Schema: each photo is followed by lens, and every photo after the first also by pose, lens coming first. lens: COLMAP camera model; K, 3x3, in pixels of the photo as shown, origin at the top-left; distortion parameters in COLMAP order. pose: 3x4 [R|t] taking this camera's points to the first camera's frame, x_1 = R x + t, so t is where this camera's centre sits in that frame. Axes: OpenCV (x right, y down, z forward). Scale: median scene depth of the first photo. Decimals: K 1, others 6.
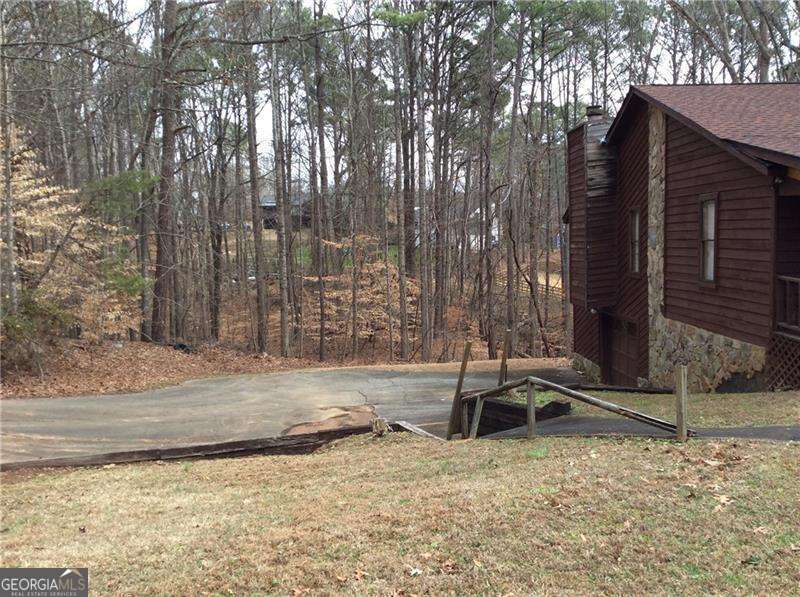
lens RADIAL K [[715.1, 0, 401.5], [0, 715.1, 295.3], [0, 0, 1]] dist [0.069171, -0.030413]
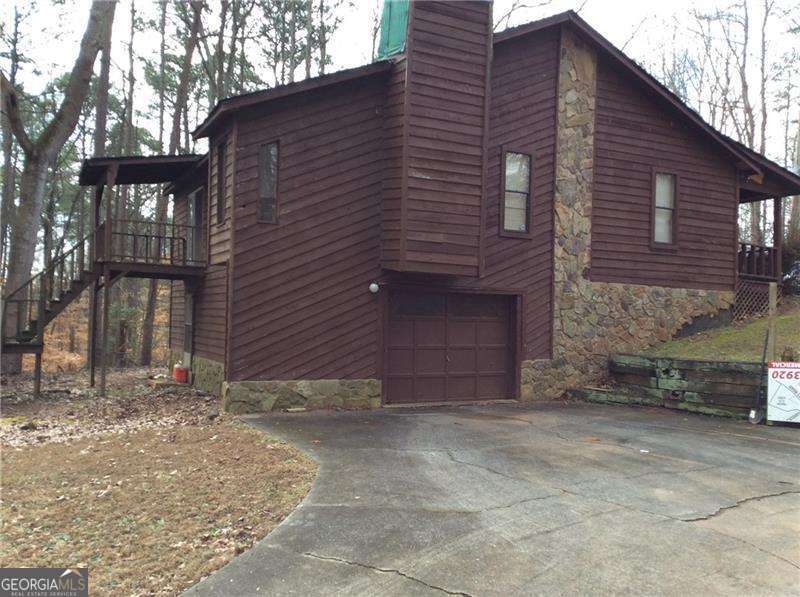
lens RADIAL K [[715.1, 0, 399.3], [0, 715.1, 302.8], [0, 0, 1]] dist [0.069171, -0.030413]
pose [[-0.428158, 0.027014, 0.903300, -0.418990], [0.051525, 0.998657, -0.005444, 0.057686], [-0.902234, 0.044211, -0.428975, 1.834569]]
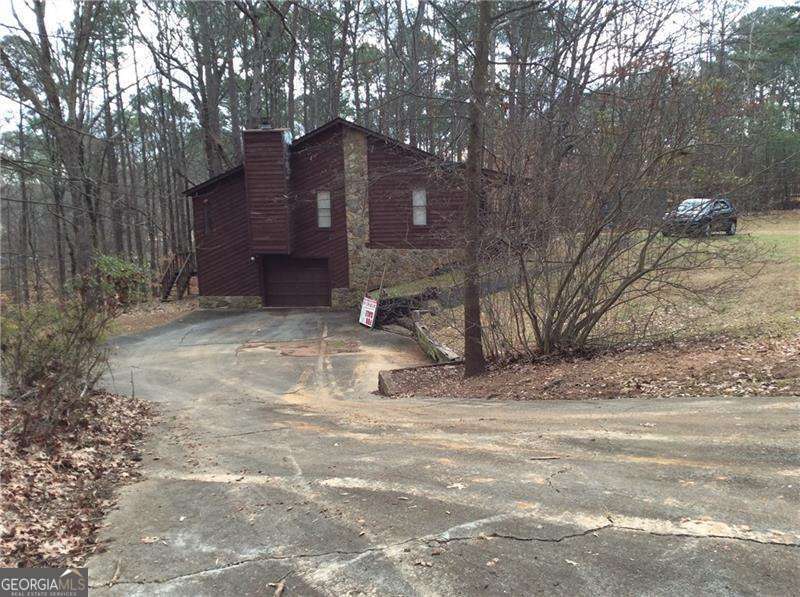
lens RADIAL K [[715.1, 0, 399.7], [0, 715.1, 296.2], [0, 0, 1]] dist [0.069171, -0.030413]
pose [[0.154119, -0.137848, 0.978389, -1.627549], [0.094480, 0.987739, 0.124282, -0.079999], [-0.983525, 0.073284, 0.165253, 0.712126]]
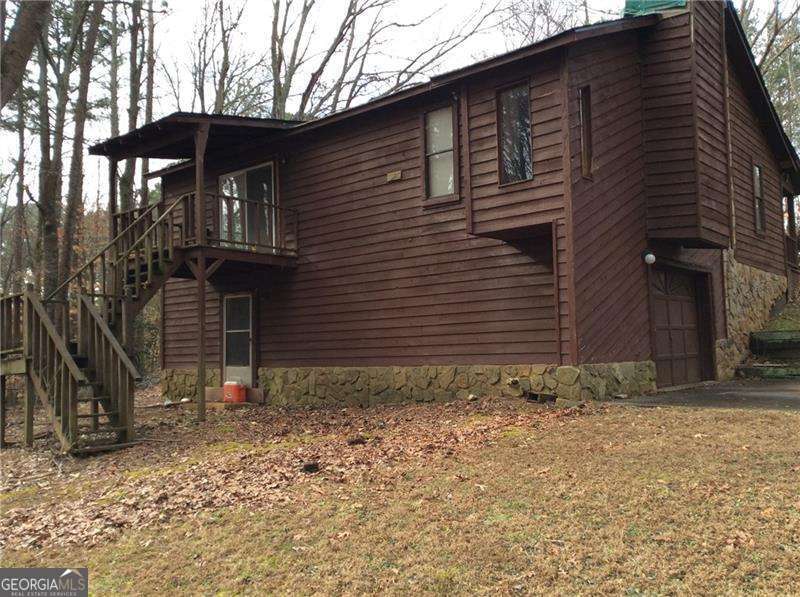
lens RADIAL K [[715.1, 0, 399.6], [0, 715.1, 298.8], [0, 0, 1]] dist [0.069171, -0.030413]
pose [[-0.745761, 0.086697, 0.660548, 0.073037], [0.091347, 0.995439, -0.027520, 0.073762], [-0.659921, 0.039815, -0.750279, 2.280736]]
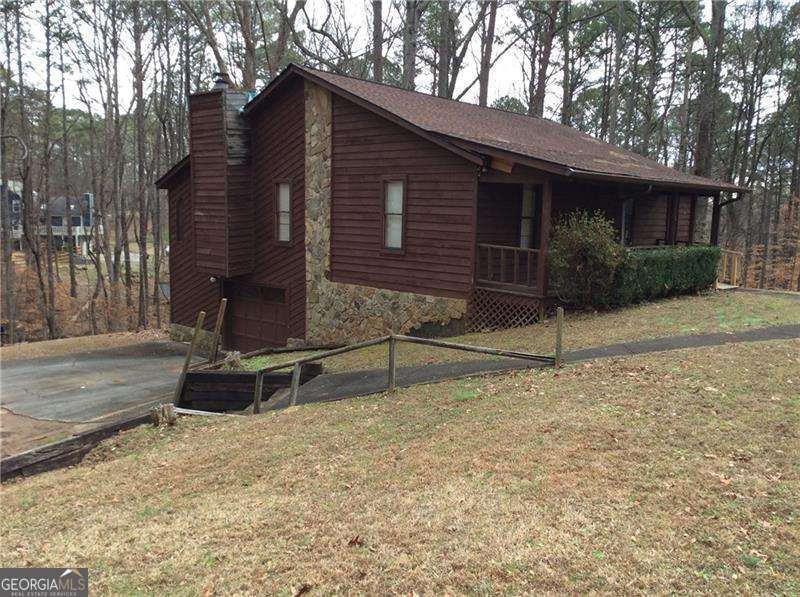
lens RADIAL K [[715.1, 0, 402.2], [0, 715.1, 299.2], [0, 0, 1]] dist [0.069171, -0.030413]
pose [[0.687849, -0.048384, 0.724239, -0.413081], [0.016548, 0.998562, 0.050994, 0.003704], [-0.725665, -0.023091, 0.687661, 0.173322]]
